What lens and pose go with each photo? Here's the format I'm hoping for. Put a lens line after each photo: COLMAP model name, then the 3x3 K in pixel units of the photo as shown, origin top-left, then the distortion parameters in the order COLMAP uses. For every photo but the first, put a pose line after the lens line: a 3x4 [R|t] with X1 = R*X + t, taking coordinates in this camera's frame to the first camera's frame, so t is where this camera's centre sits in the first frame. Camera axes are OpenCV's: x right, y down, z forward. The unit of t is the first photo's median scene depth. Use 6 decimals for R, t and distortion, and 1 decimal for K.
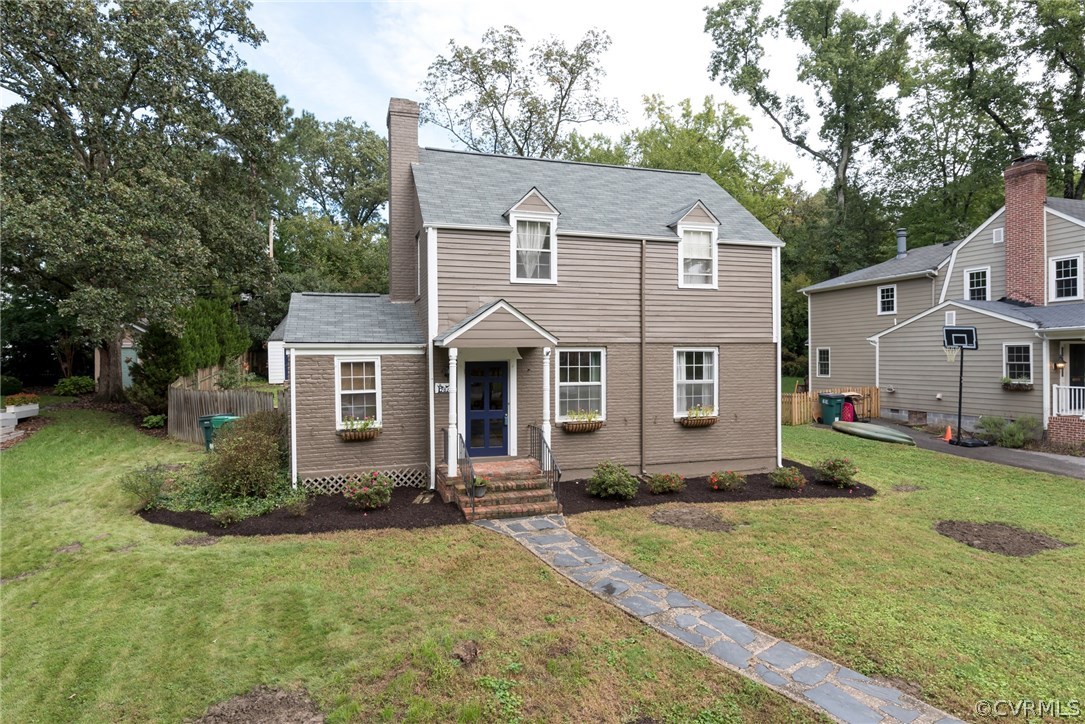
lens RADIAL K [[662.8, 0, 540.3], [0, 662.8, 357.1], [0, 0, 1]] dist [0.001737, -0.001767]
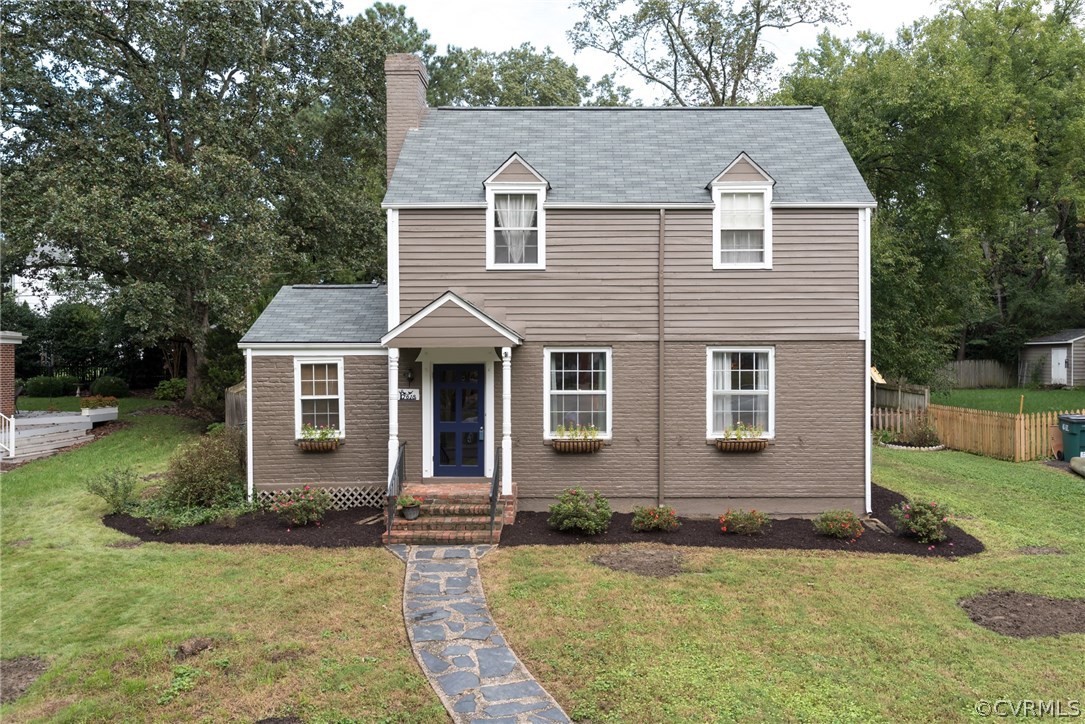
lens RADIAL K [[935.4, 0, 543.0], [0, 935.4, 364.0], [0, 0, 1]] dist [-0.002724, 0.011478]
pose [[0.948923, 0.005456, -0.315461, 0.388300], [-0.003409, 0.999969, 0.007043, -0.002009], [0.315490, -0.005608, 0.948912, -0.091989]]
